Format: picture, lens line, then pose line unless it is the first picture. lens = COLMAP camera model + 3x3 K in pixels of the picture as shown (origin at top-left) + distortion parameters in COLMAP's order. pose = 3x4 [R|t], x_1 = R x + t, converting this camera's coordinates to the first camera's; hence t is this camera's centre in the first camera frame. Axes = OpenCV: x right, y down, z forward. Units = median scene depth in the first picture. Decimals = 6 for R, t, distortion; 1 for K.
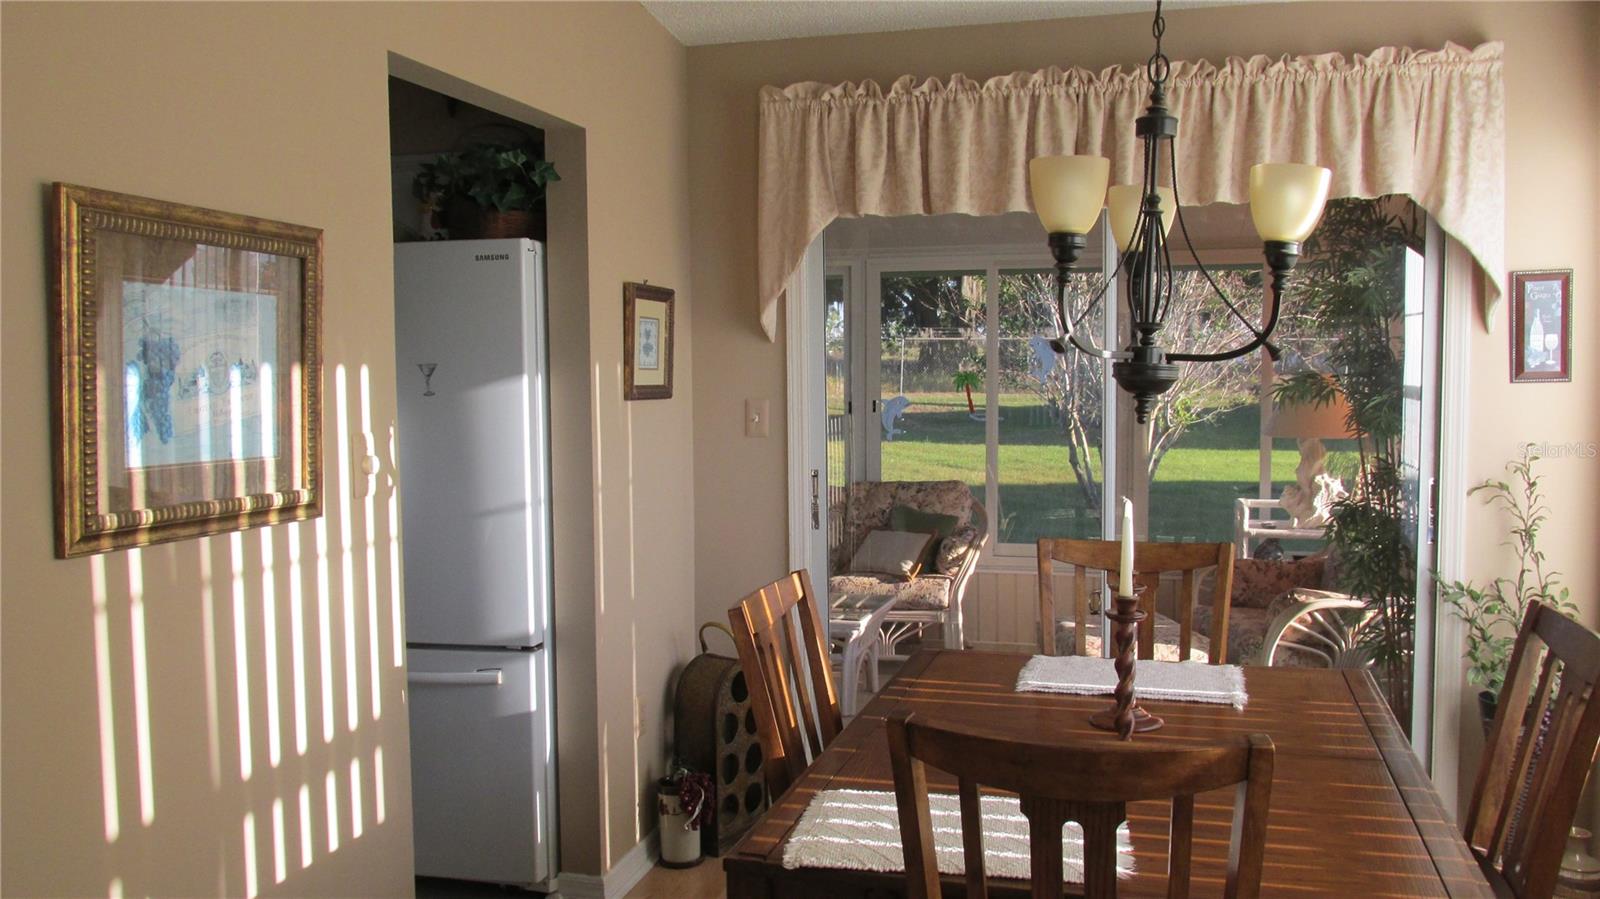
lens RADIAL K [[1326.5, 0, 800.0], [0, 1326.5, 449.5], [0, 0, 1]] dist [-0.035447, 0.005172]
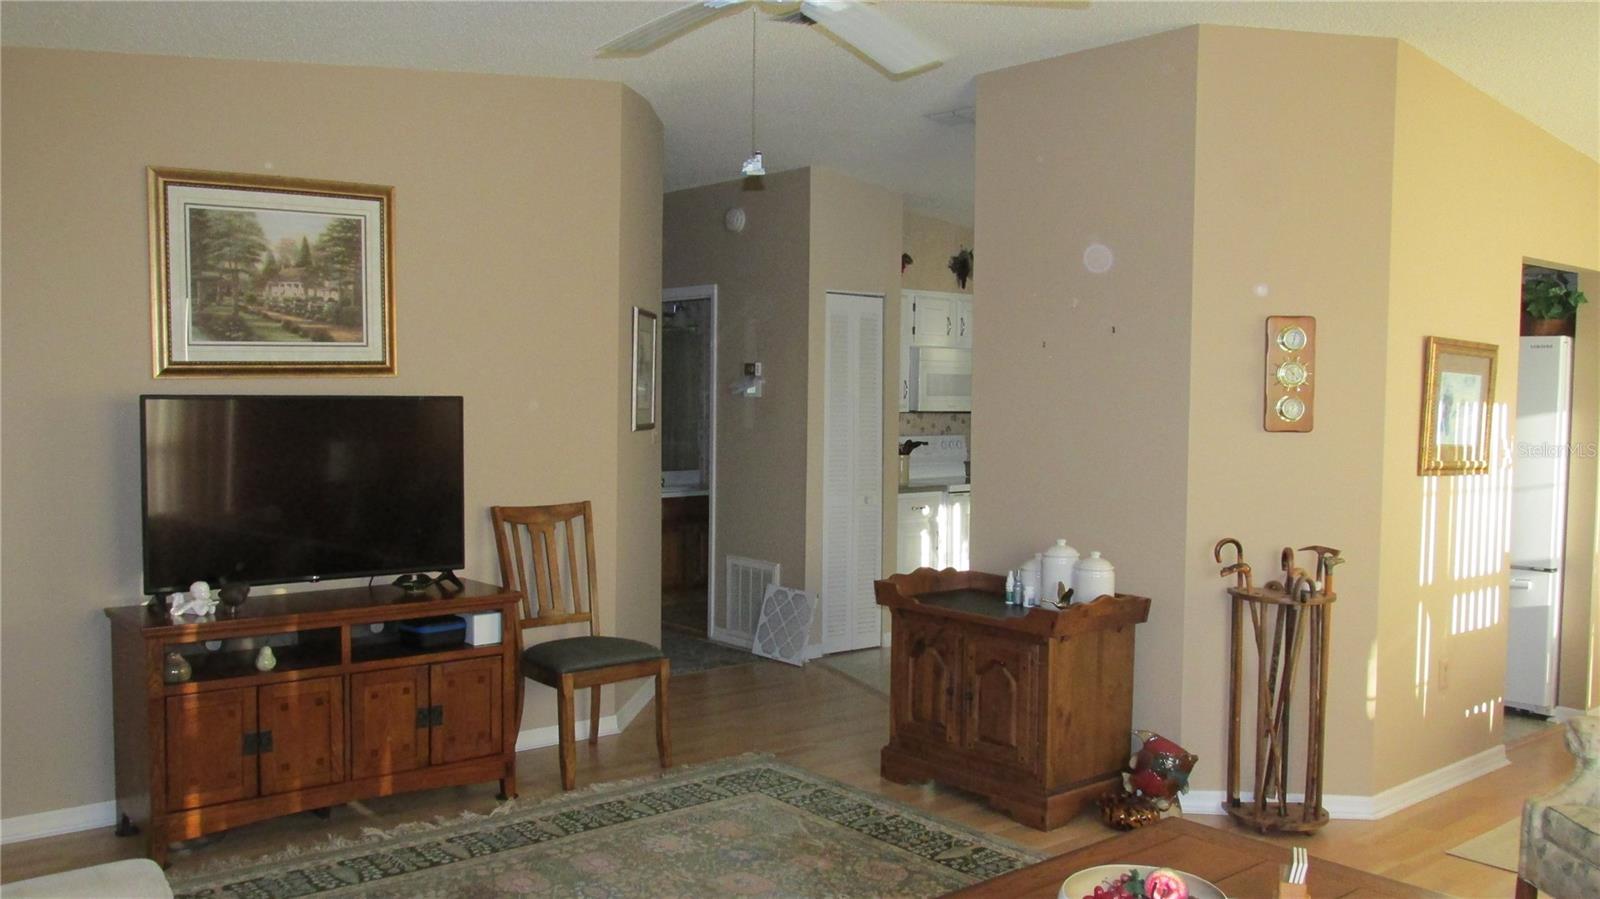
lens RADIAL K [[1385.1, 0, 802.9], [0, 1385.1, 472.6], [0, 0, 1]] dist [-0.039495, 0.002464]
pose [[0.829895, 0.051471, -0.555541, -0.038259], [-0.057518, 0.998323, 0.006571, 0.100004], [0.554947, 0.026501, 0.831463, -1.561350]]
